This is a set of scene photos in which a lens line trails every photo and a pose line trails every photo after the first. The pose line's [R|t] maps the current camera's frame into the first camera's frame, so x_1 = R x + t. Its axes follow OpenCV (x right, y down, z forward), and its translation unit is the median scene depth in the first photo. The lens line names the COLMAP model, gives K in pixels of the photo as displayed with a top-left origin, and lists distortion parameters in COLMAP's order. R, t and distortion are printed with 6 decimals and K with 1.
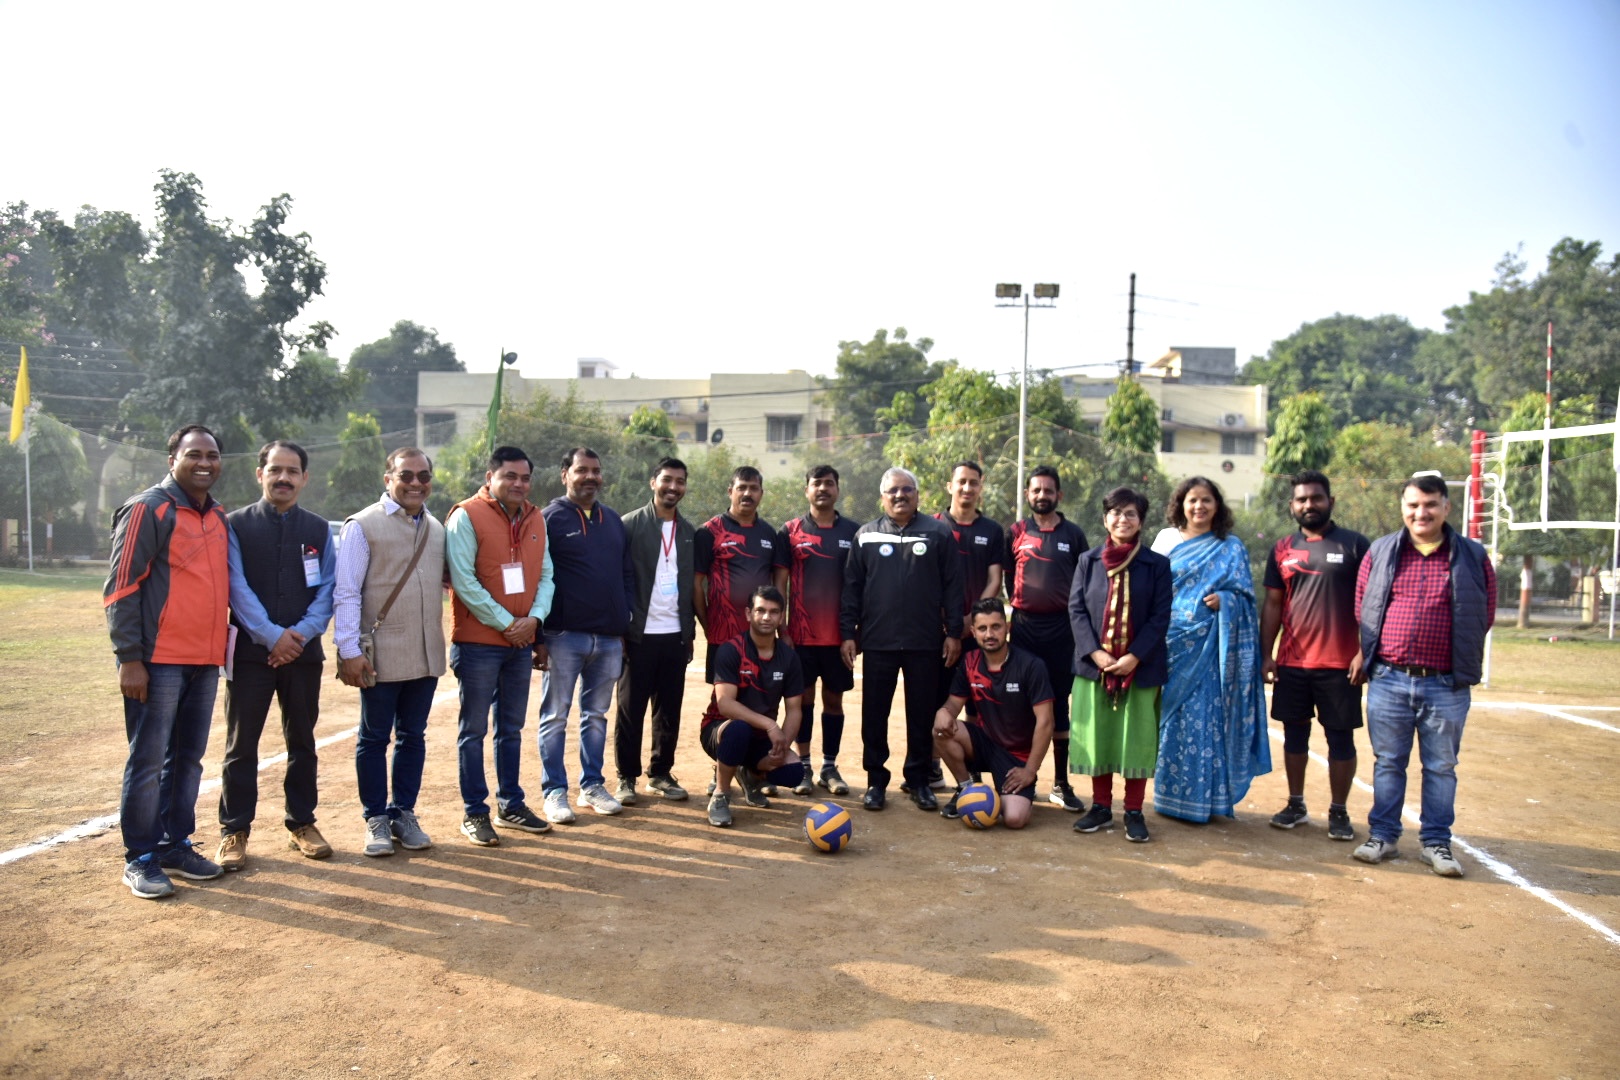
lens RADIAL K [[1109.8, 0, 803.7], [0, 1109.8, 552.0], [0, 0, 1]] dist [-0.122315, 0.070135]
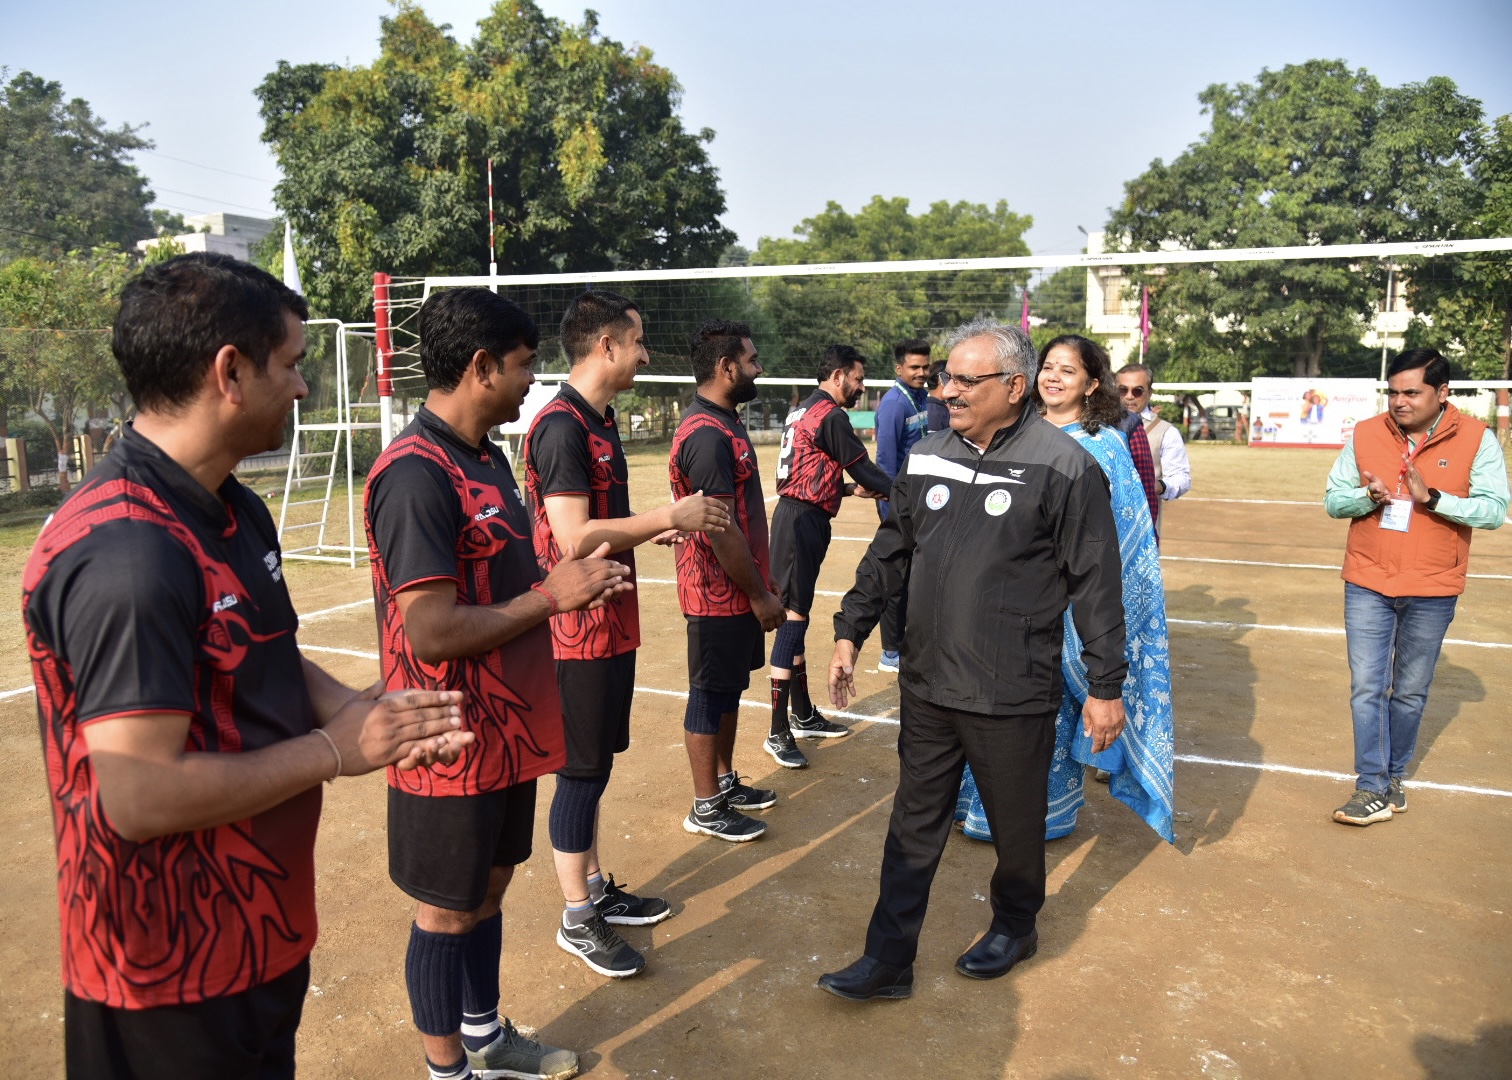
lens RADIAL K [[1101.9, 0, 707.8], [0, 1101.9, 545.2], [0, 0, 1]] dist [-0.115222, 0.065135]
pose [[0.313235, -0.171565, 0.934050, -0.046163], [0.045472, 0.985128, 0.165698, -0.008506], [-0.948587, -0.009429, 0.316377, 0.136069]]
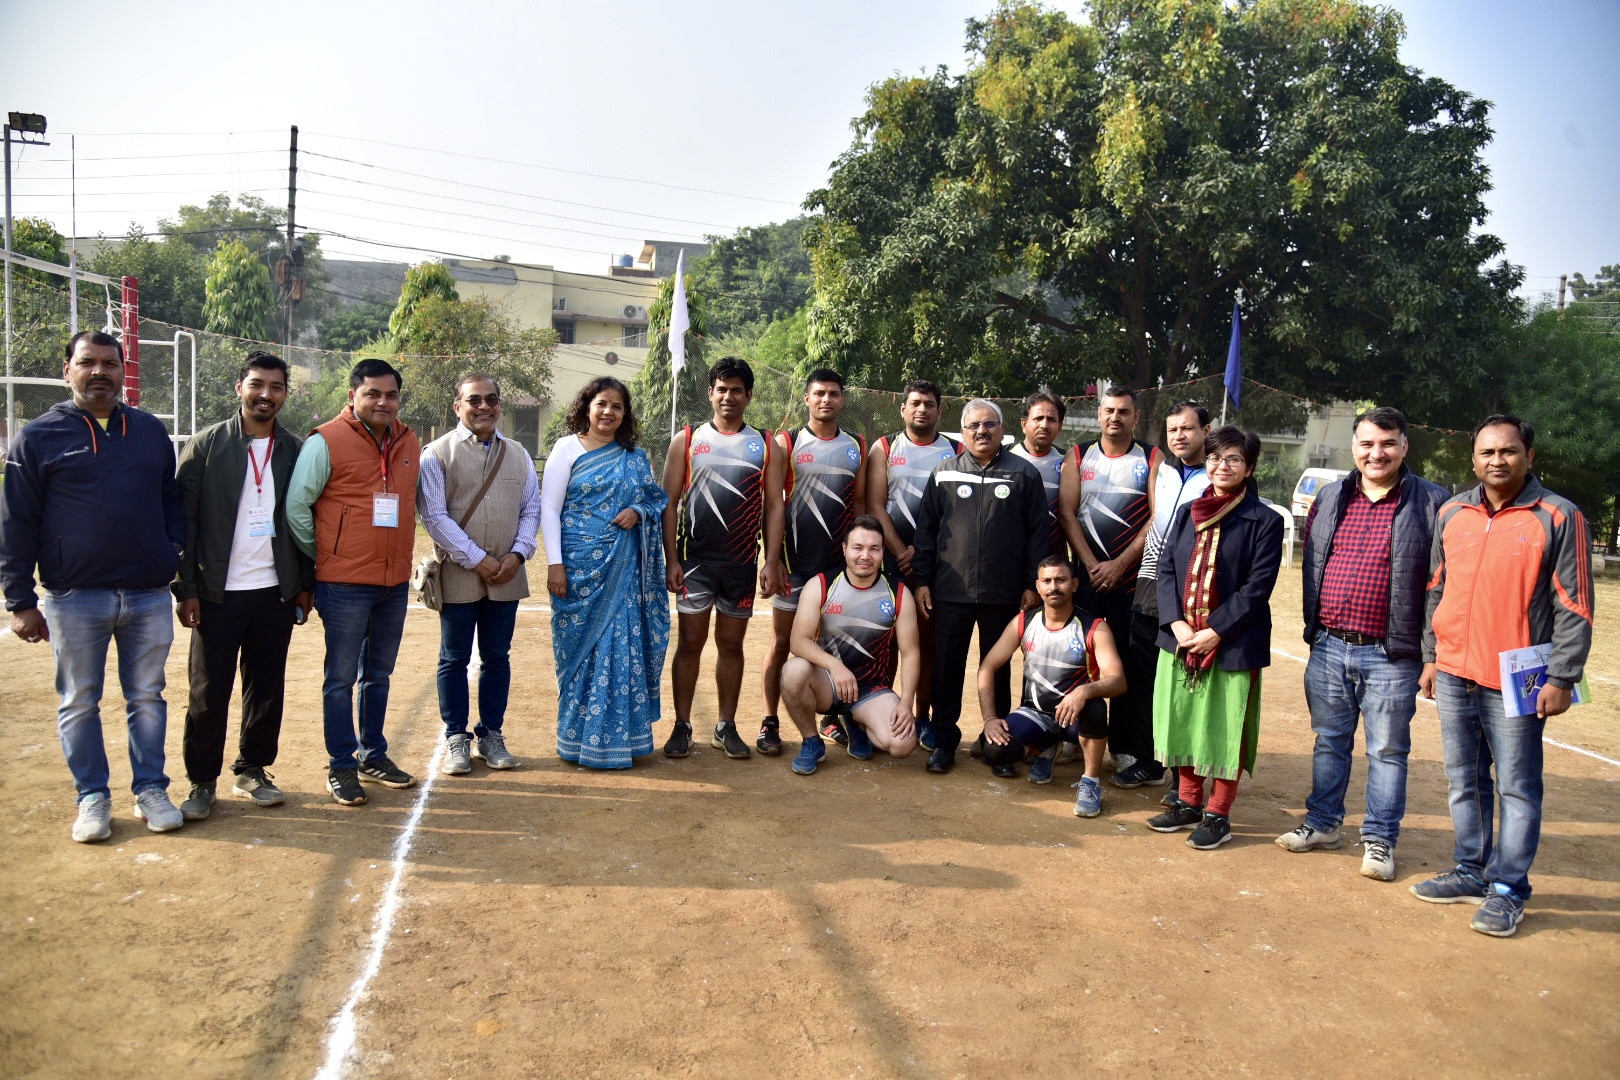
lens RADIAL K [[1109.8, 0, 803.7], [0, 1109.8, 552.0], [0, 0, 1]] dist [-0.122315, 0.070135]
pose [[0.944982, -0.015894, 0.326735, 0.253538], [-0.013034, 0.996196, 0.086159, 0.007340], [-0.326862, -0.085678, 0.941181, 0.004090]]
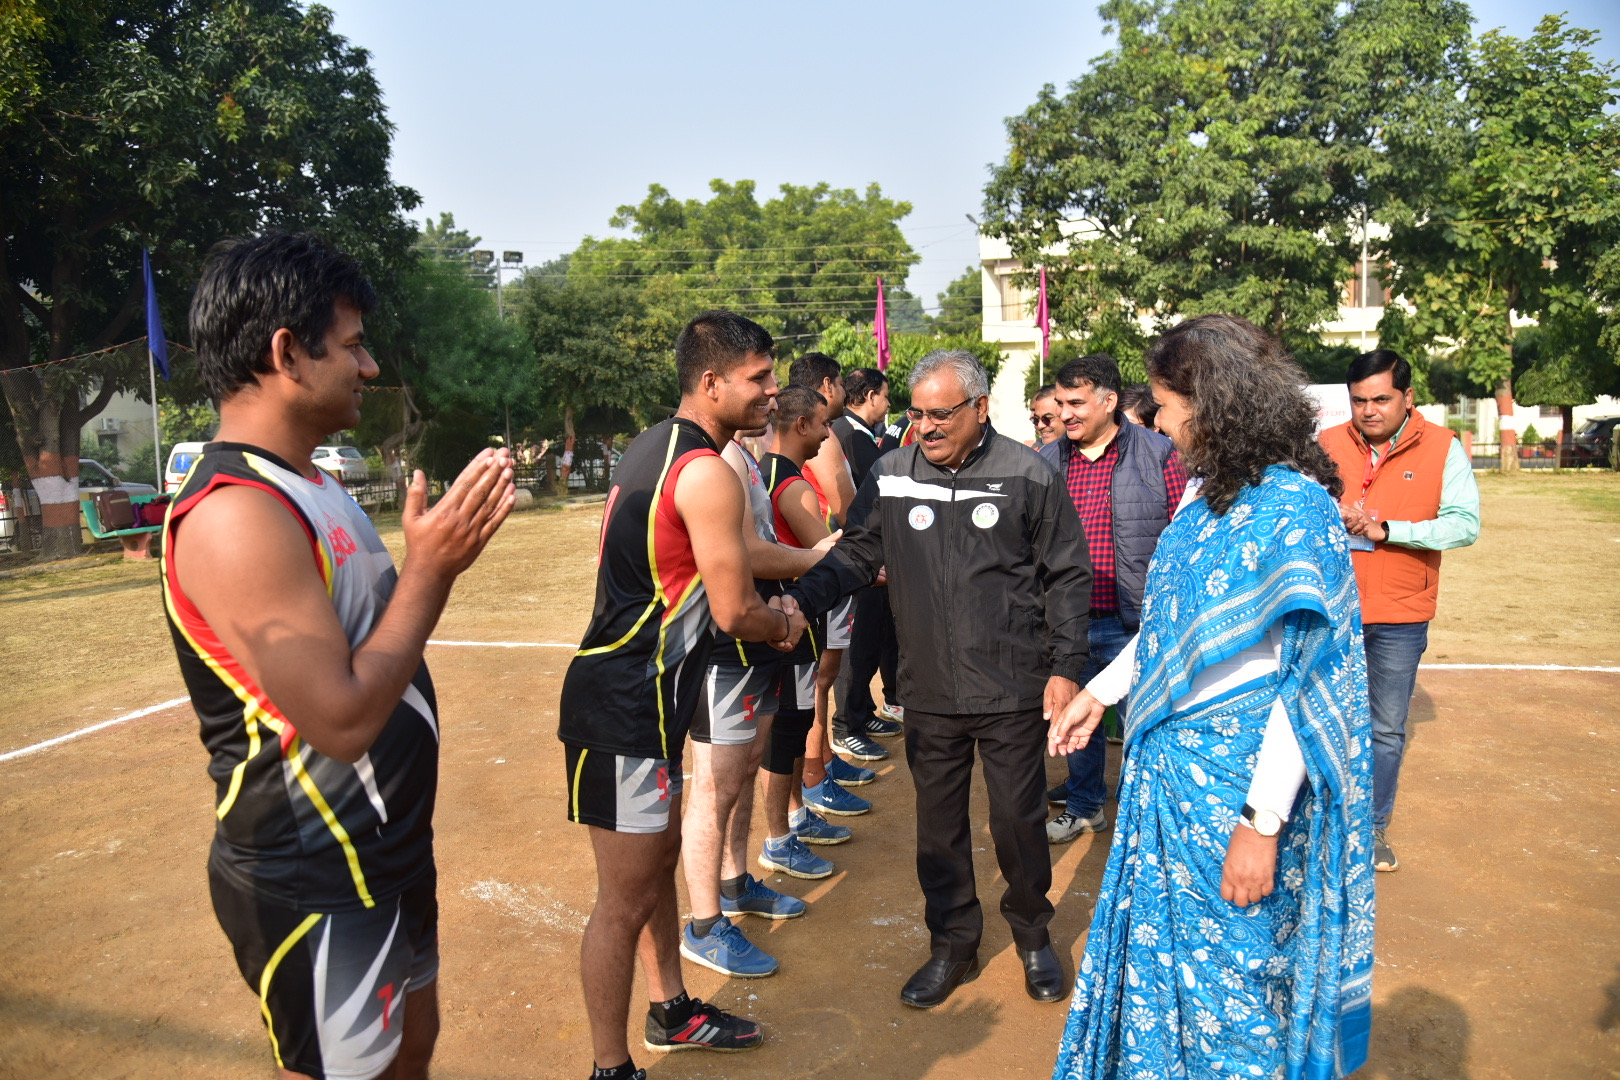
lens RADIAL K [[1111.8, 0, 812.9], [0, 1111.8, 549.5], [0, 0, 1]] dist [-0.115104, 0.066923]
pose [[0.156528, -0.159749, 0.974669, 0.233305], [0.070952, 0.986102, 0.150228, 0.002204], [-0.985122, 0.045639, 0.165687, 0.111861]]
